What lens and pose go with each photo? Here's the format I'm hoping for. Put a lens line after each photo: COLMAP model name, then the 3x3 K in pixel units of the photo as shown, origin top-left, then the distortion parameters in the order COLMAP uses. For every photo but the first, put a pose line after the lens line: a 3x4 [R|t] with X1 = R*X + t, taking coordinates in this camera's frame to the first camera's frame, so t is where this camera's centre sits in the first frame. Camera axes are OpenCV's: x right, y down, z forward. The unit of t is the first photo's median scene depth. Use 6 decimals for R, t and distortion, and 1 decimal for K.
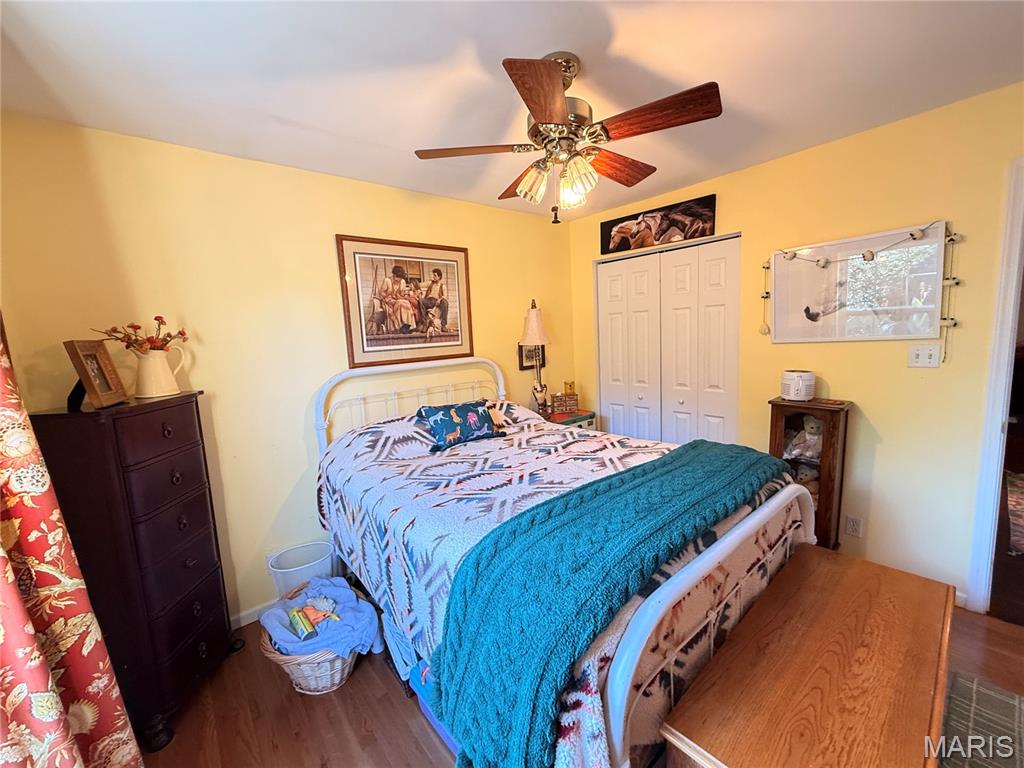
lens RADIAL K [[406.9, 0, 506.0], [0, 406.9, 382.7], [0, 0, 1]] dist [-0.000790, 0.000770]
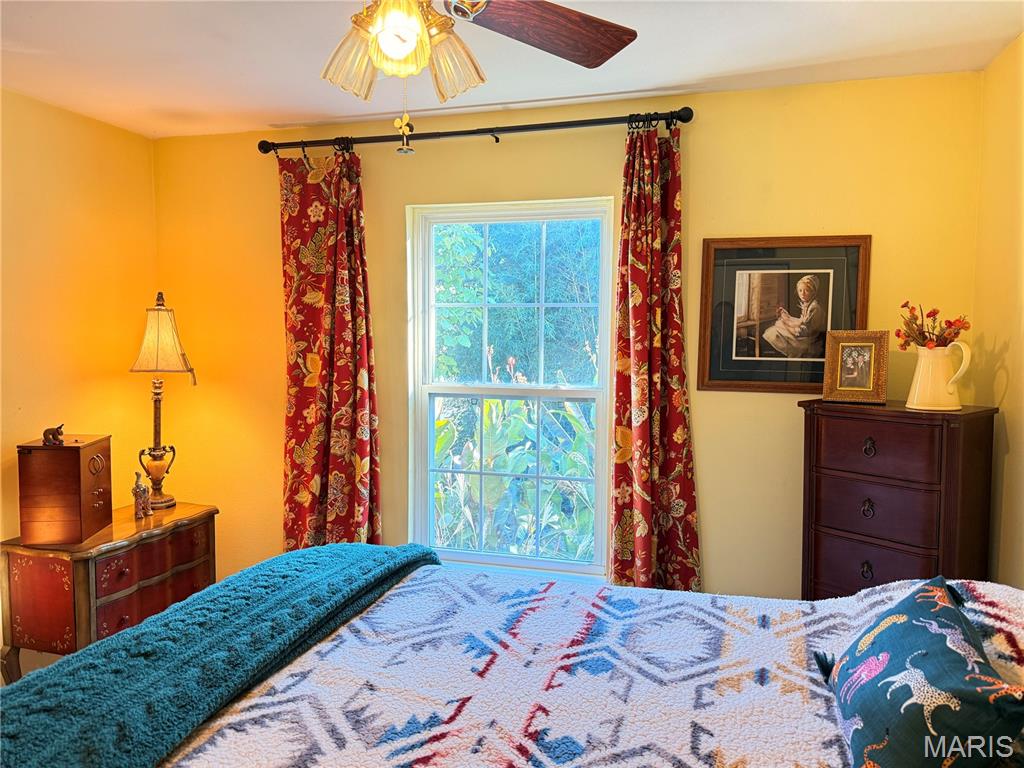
lens RADIAL K [[716.9, 0, 509.1], [0, 716.9, 390.9], [0, 0, 1]] dist [0.028780, -0.001699]
pose [[-0.821029, 0.098971, -0.562242, 0.379453], [-0.026938, 0.977044, 0.211326, -0.196915], [0.570250, 0.188651, -0.799516, 1.264151]]
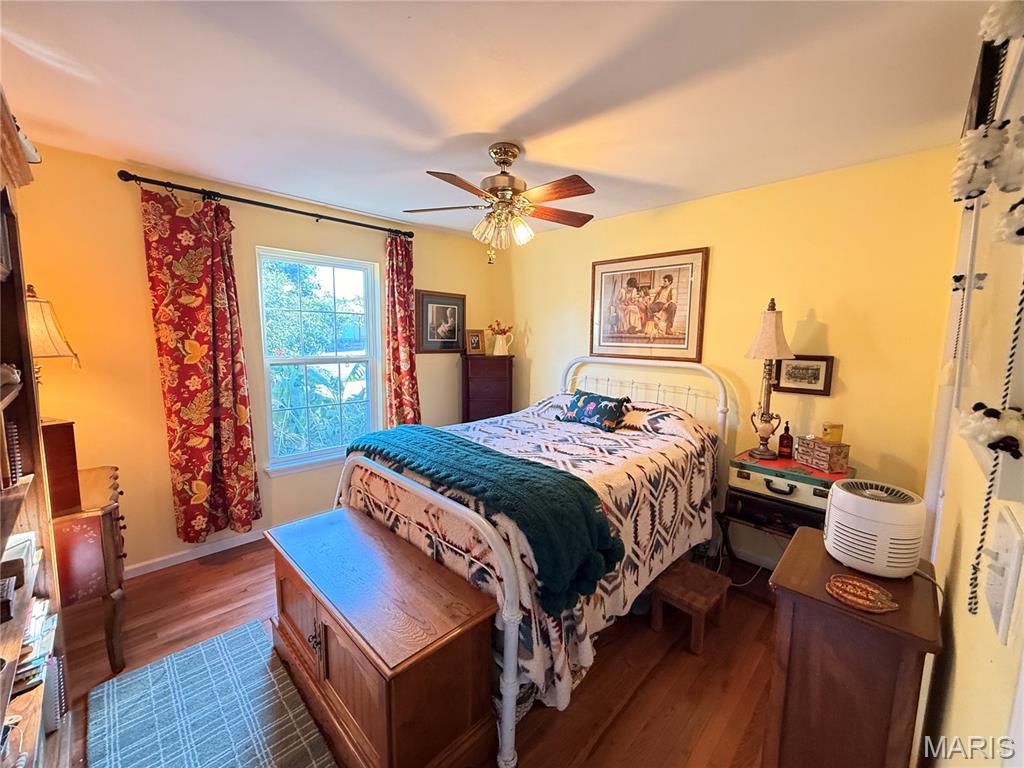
lens RADIAL K [[406.9, 0, 513.8], [0, 406.9, 381.8], [0, 0, 1]] dist [-0.000790, 0.000770]
pose [[0.091786, 0.172736, -0.980682, 1.108833], [-0.141486, 0.977110, 0.158865, -0.150401], [0.985676, 0.124171, 0.114125, 0.653735]]
